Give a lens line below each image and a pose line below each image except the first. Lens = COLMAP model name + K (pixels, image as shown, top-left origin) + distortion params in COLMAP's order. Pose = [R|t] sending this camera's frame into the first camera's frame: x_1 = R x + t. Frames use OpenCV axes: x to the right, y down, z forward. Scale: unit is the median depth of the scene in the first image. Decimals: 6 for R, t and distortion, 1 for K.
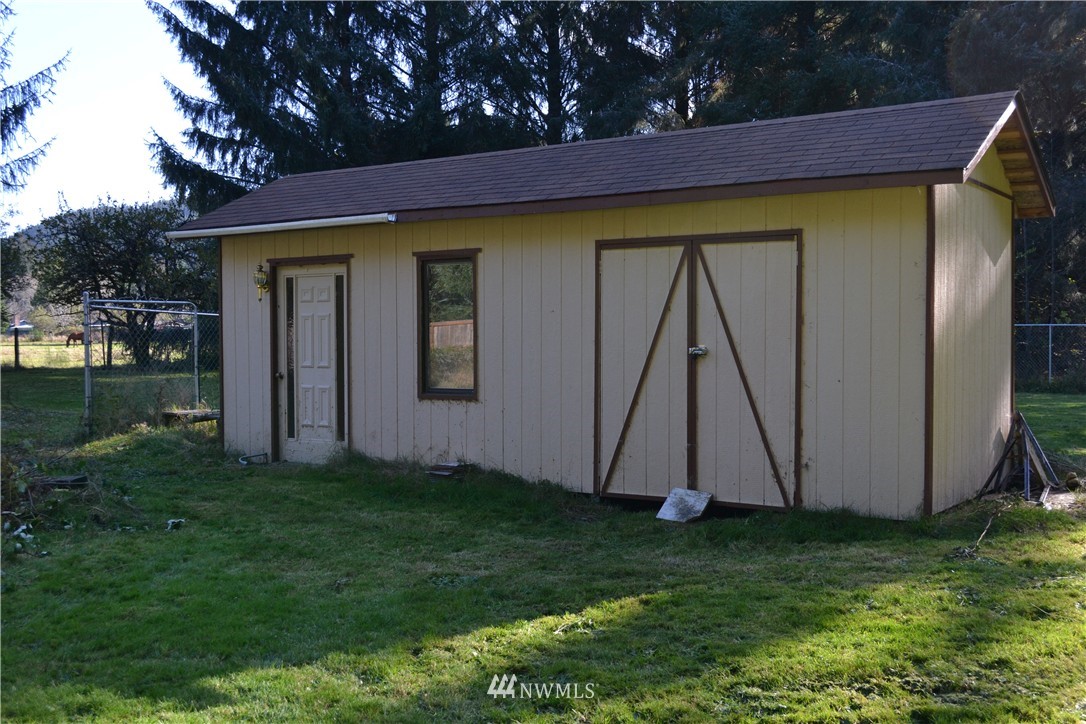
lens RADIAL K [[1202.4, 0, 543.0], [0, 1202.4, 362.0], [0, 0, 1]] dist [-0.003535, 0.005028]
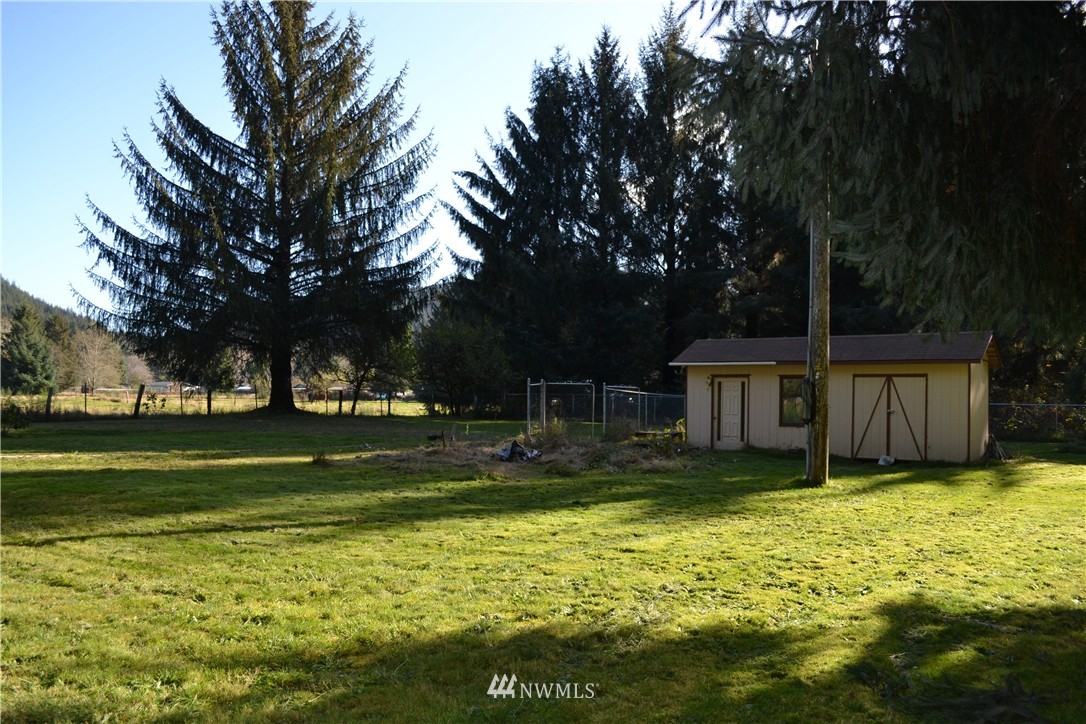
lens RADIAL K [[865.2, 0, 546.6], [0, 865.2, 376.4], [0, 0, 1]] dist [-0.084386, 0.014340]
pose [[0.997235, 0.021786, -0.071054, -0.554610], [-0.025535, 0.998305, -0.052298, 0.036254], [0.069794, 0.053968, 0.996101, -1.163596]]
